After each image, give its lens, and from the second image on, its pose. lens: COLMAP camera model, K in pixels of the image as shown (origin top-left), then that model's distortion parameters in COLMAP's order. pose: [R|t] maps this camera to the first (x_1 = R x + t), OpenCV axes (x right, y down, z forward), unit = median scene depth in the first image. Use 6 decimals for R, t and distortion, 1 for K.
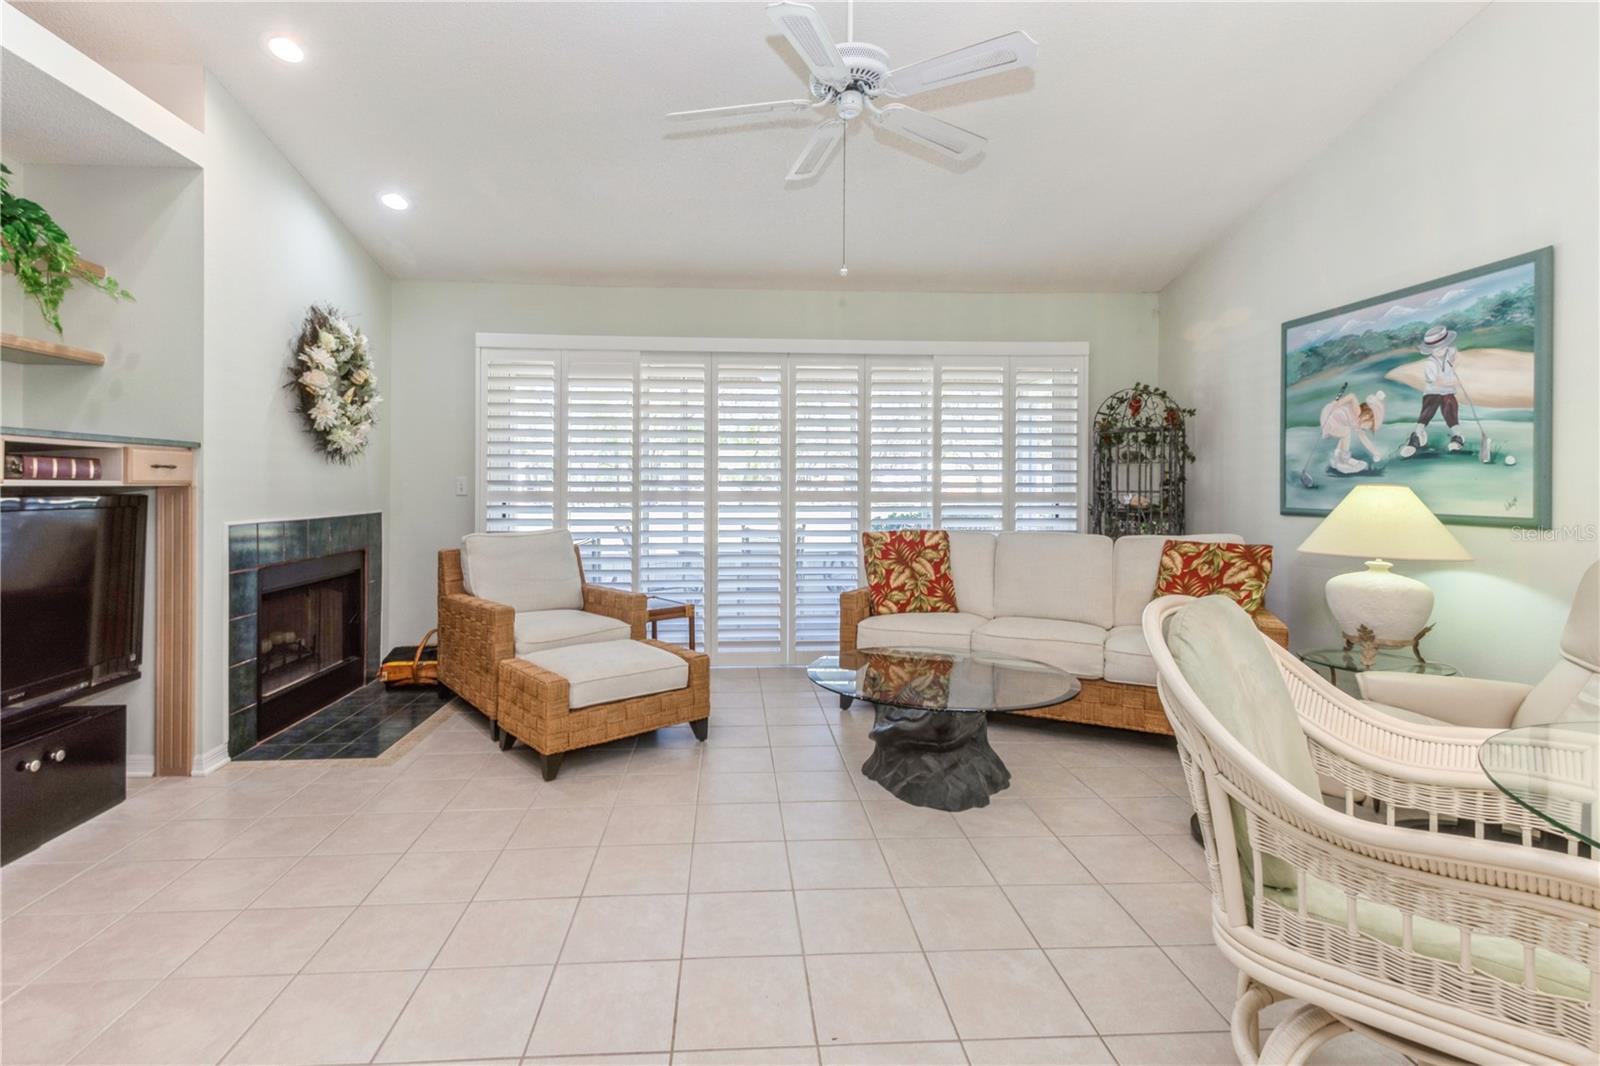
lens RADIAL K [[753.2, 0, 770.4], [0, 753.2, 492.0], [0, 0, 1]] dist [0.034354, -0.018334]
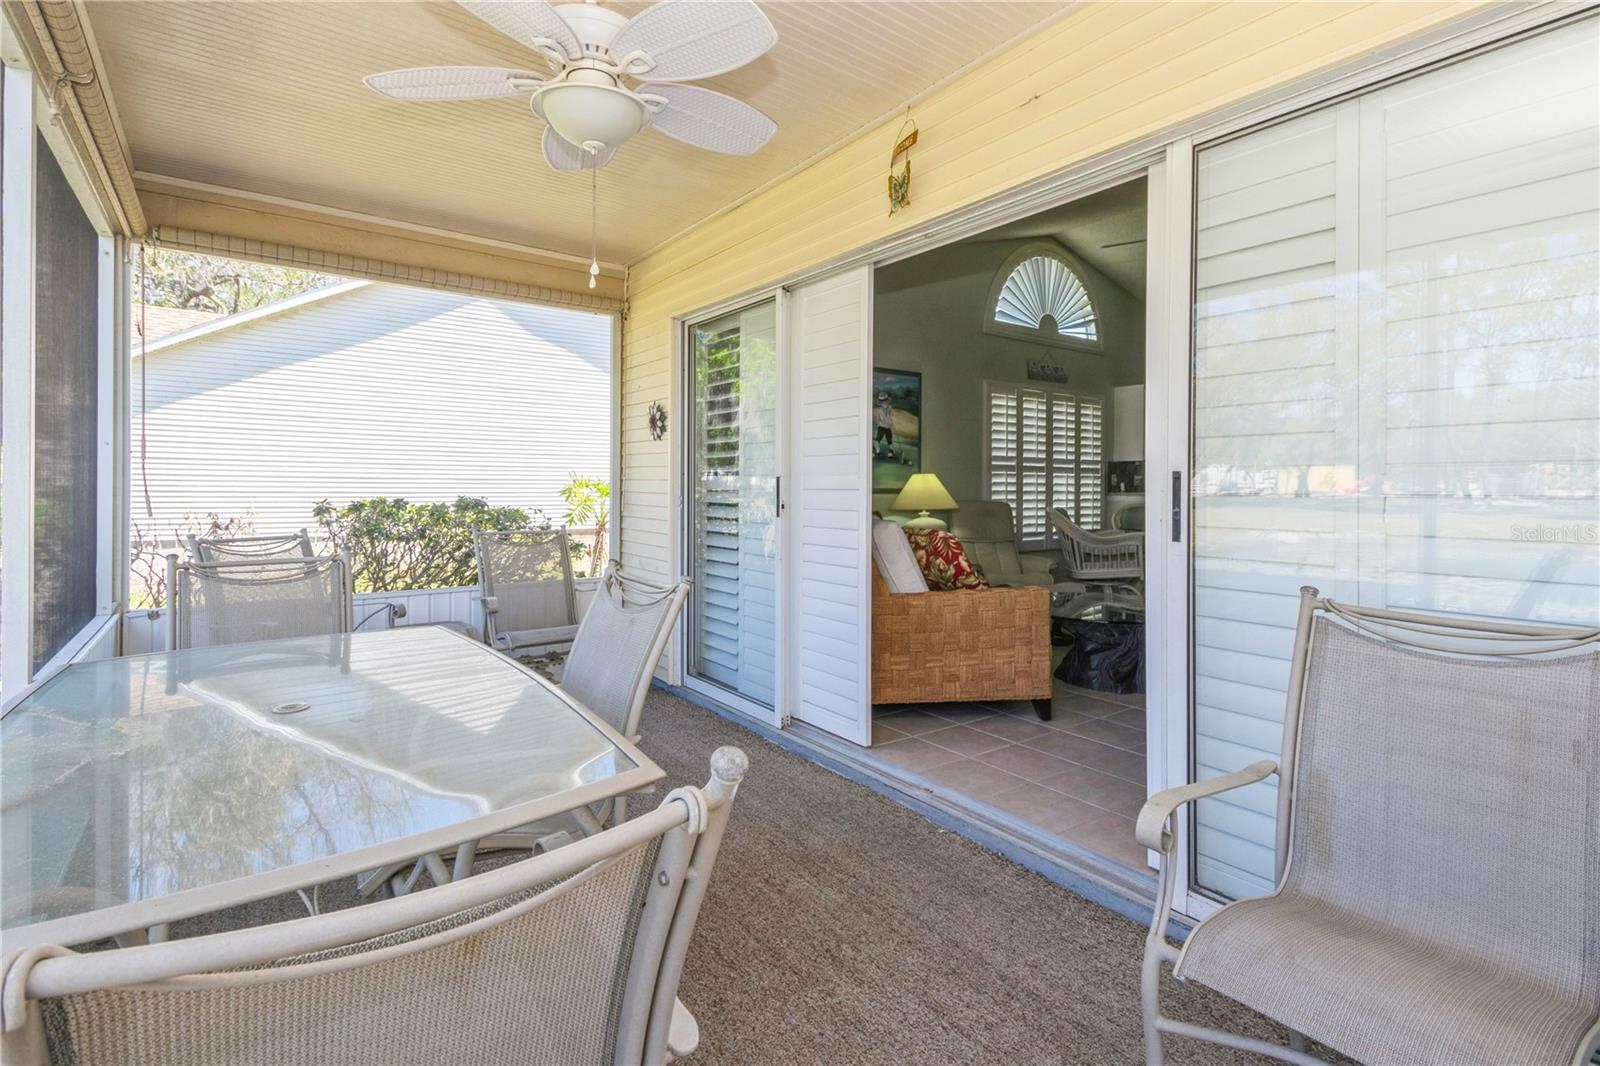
lens RADIAL K [[753.2, 0, 801.6], [0, 753.2, 491.6], [0, 0, 1]] dist [0.034354, -0.018334]
pose [[-0.554562, -0.001543, 0.832141, -0.523292], [0.007320, 0.999951, 0.006732, 0.019076], [-0.832111, 0.009825, -0.554523, 1.902053]]
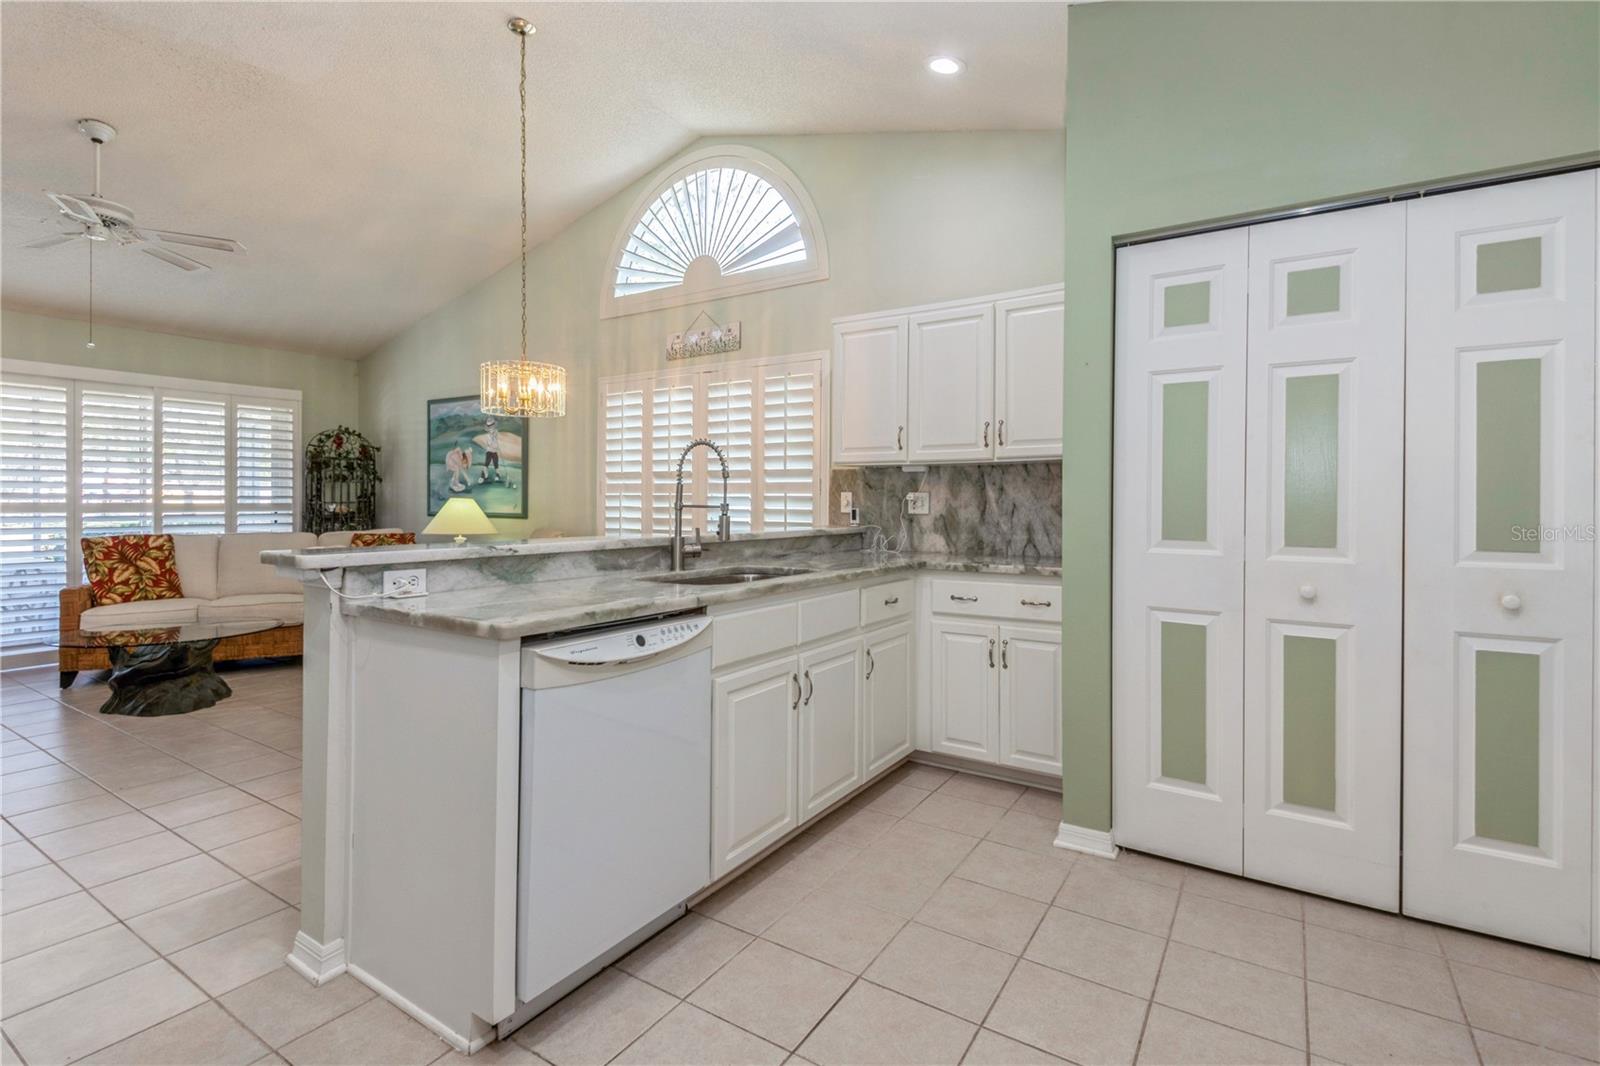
lens RADIAL K [[753.2, 0, 788.6], [0, 753.2, 497.2], [0, 0, 1]] dist [0.034354, -0.018334]
pose [[0.589713, 0.003573, 0.807605, -0.212107], [0.006382, 0.999938, -0.009084, 0.009401], [-0.807587, 0.010511, 0.589654, -0.649909]]
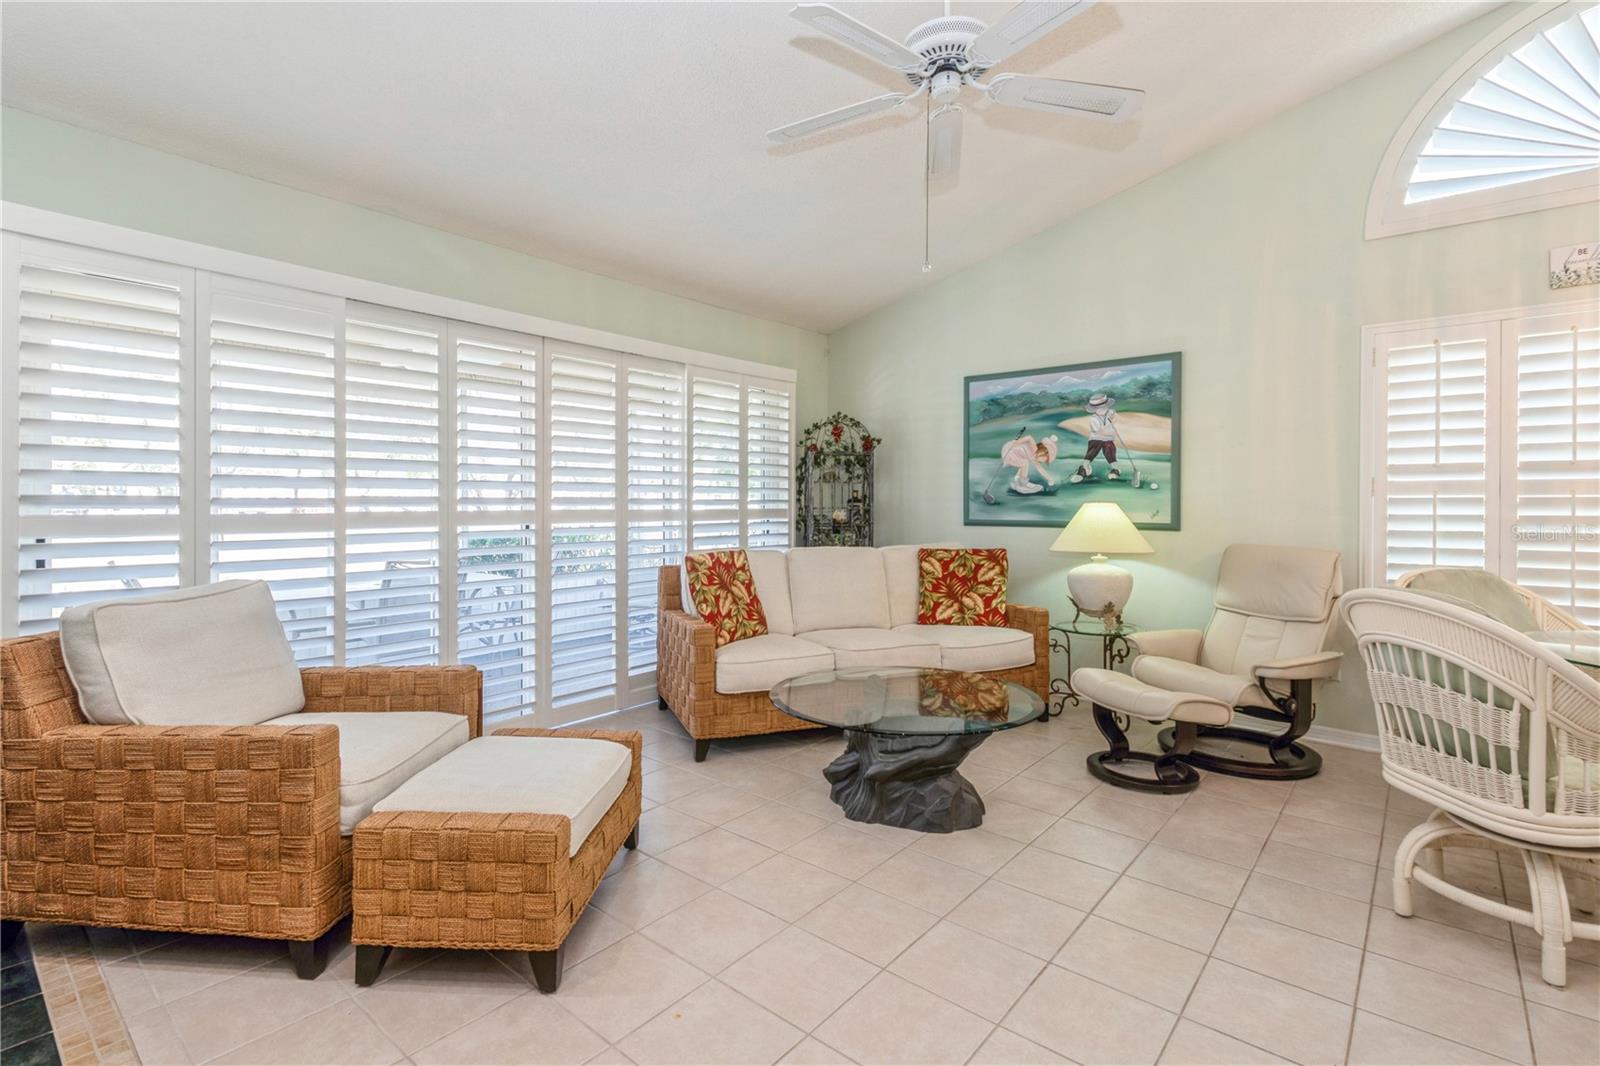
lens RADIAL K [[753.2, 0, 774.8], [0, 753.2, 500.4], [0, 0, 1]] dist [0.034354, -0.018334]
pose [[0.695060, 0.000186, 0.718952, -0.512836], [0.007406, 0.999945, -0.007418, -0.005437], [-0.718914, 0.010481, 0.695020, 0.372140]]
